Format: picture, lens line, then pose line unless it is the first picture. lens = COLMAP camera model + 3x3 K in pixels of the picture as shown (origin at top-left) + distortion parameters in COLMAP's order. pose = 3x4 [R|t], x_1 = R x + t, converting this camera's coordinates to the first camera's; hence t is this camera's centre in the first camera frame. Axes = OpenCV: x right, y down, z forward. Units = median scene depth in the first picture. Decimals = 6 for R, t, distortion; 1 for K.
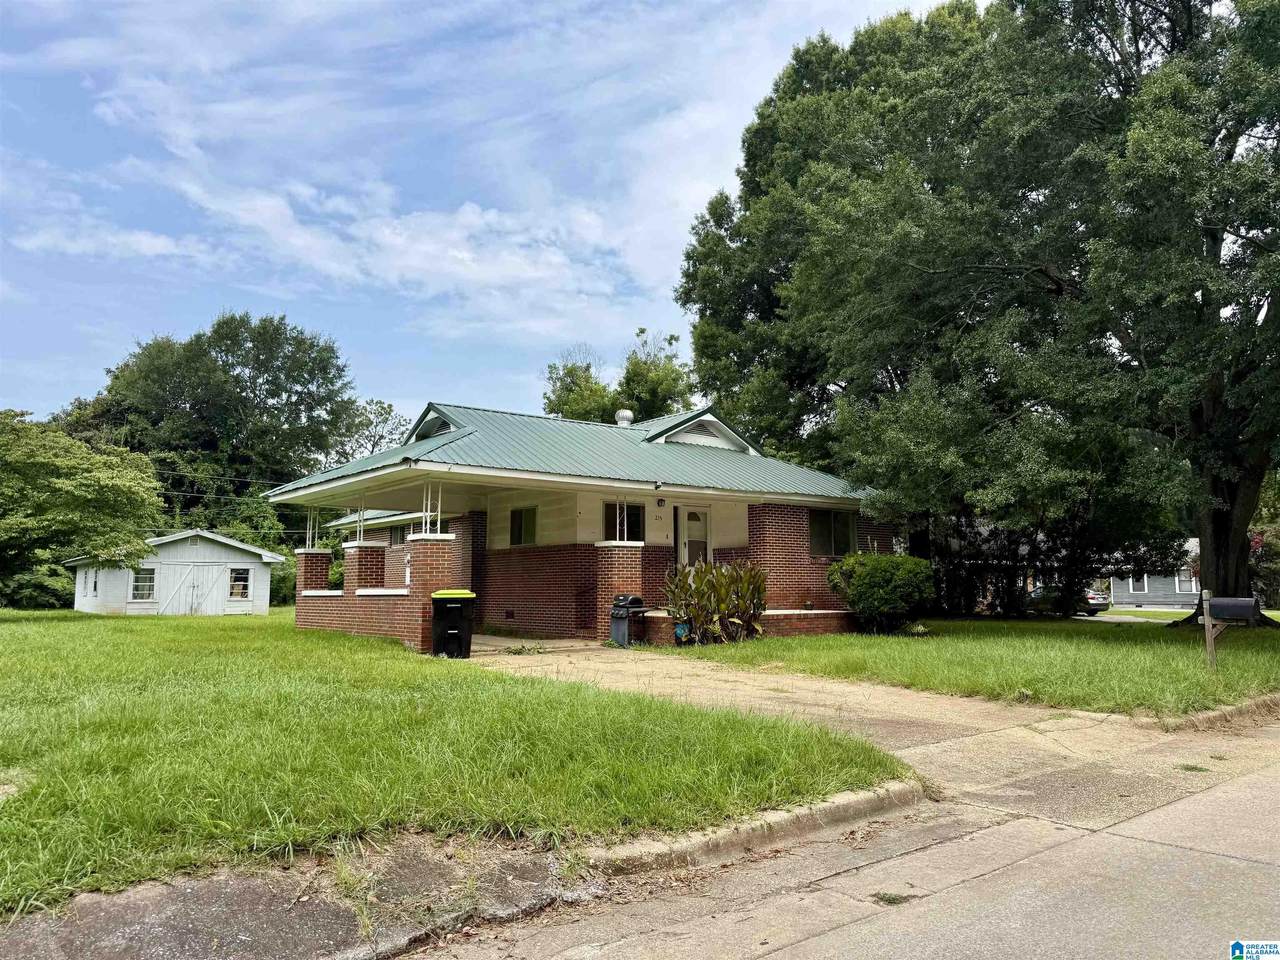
lens RADIAL K [[916.2, 0, 667.8], [0, 916.2, 471.3], [0, 0, 1]] dist [0.006809, -0.015557]
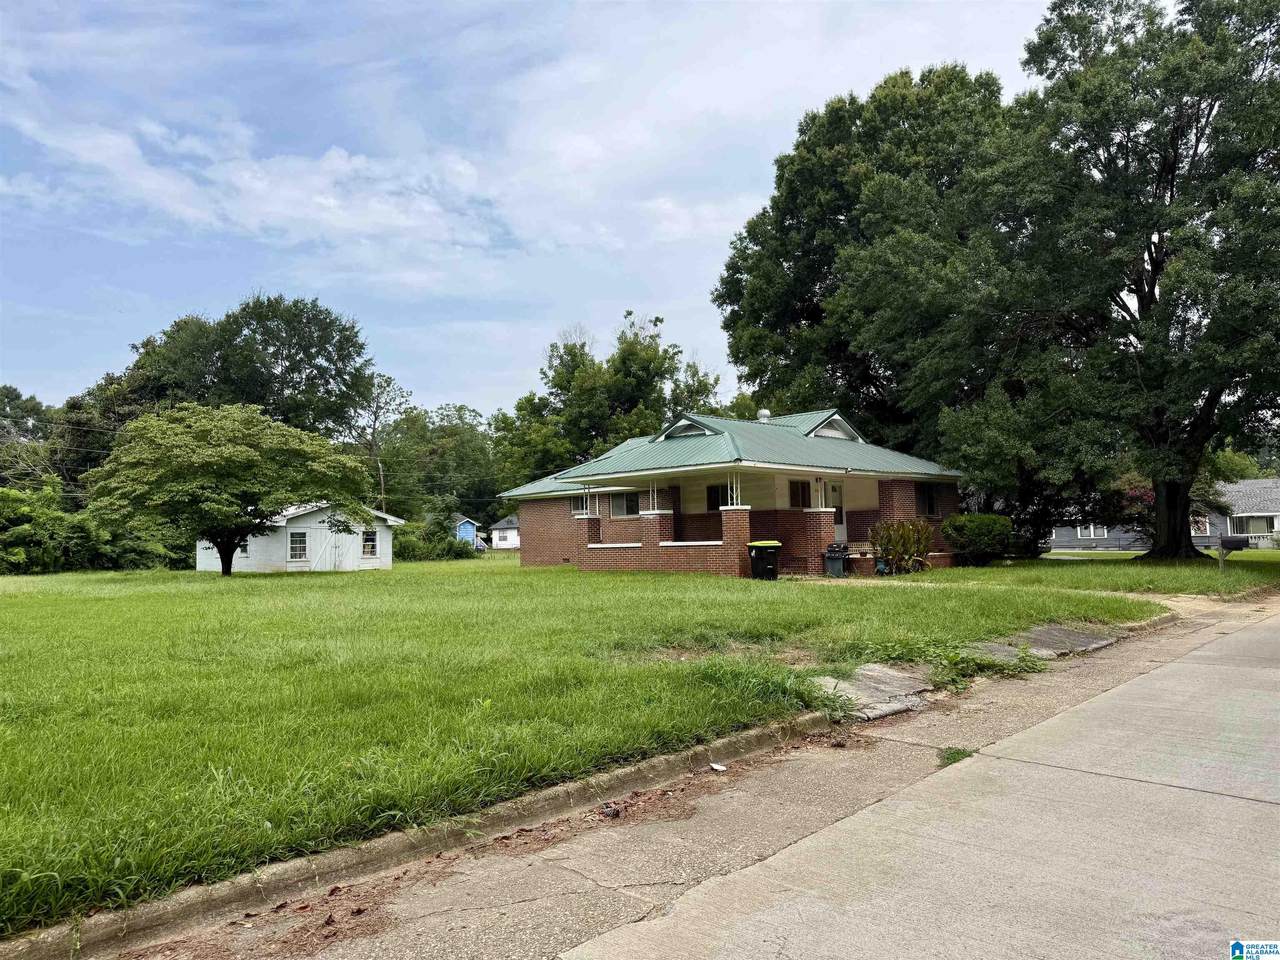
lens RADIAL K [[916.2, 0, 651.0], [0, 916.2, 459.0], [0, 0, 1]] dist [0.006809, -0.015557]
pose [[0.993270, -0.008117, 0.115540, -0.238451], [0.003972, 0.999342, 0.036058, -0.027721], [-0.115756, -0.035356, 0.992648, -0.211658]]
